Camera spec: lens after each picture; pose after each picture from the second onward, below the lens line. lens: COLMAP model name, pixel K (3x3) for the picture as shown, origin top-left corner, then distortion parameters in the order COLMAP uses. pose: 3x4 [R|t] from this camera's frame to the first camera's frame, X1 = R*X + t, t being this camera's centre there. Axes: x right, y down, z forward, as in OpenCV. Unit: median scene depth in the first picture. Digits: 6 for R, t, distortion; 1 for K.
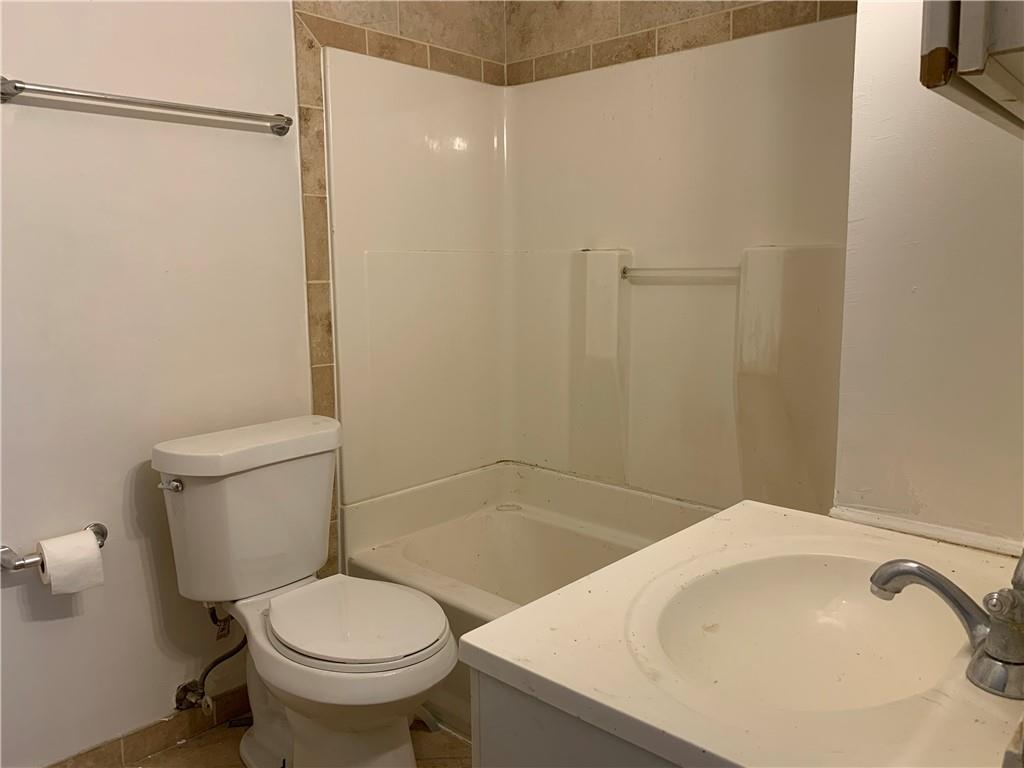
lens RADIAL K [[793.4, 0, 507.8], [0, 793.4, 380.6], [0, 0, 1]] dist [0.032502, -0.020871]
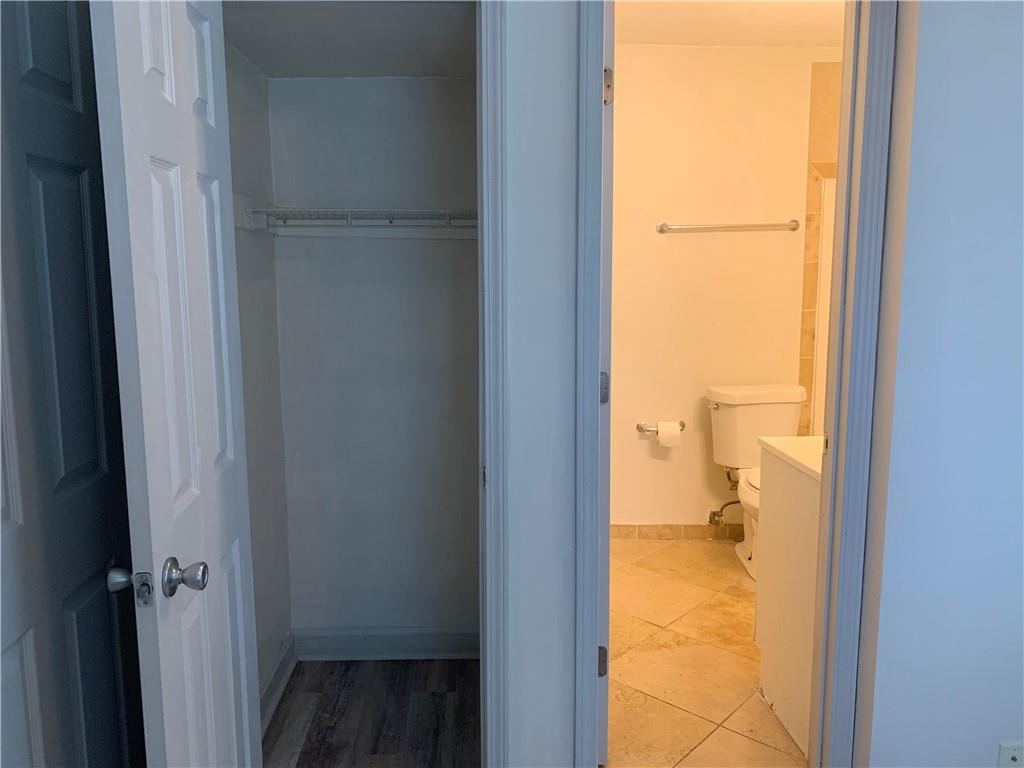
lens RADIAL K [[793.4, 0, 511.2], [0, 793.4, 385.2], [0, 0, 1]] dist [0.032502, -0.020871]
pose [[0.716910, 0.081106, -0.692432, 0.592871], [-0.099372, 0.994957, 0.013657, 0.092865], [0.690047, 0.059018, 0.721354, -0.814065]]
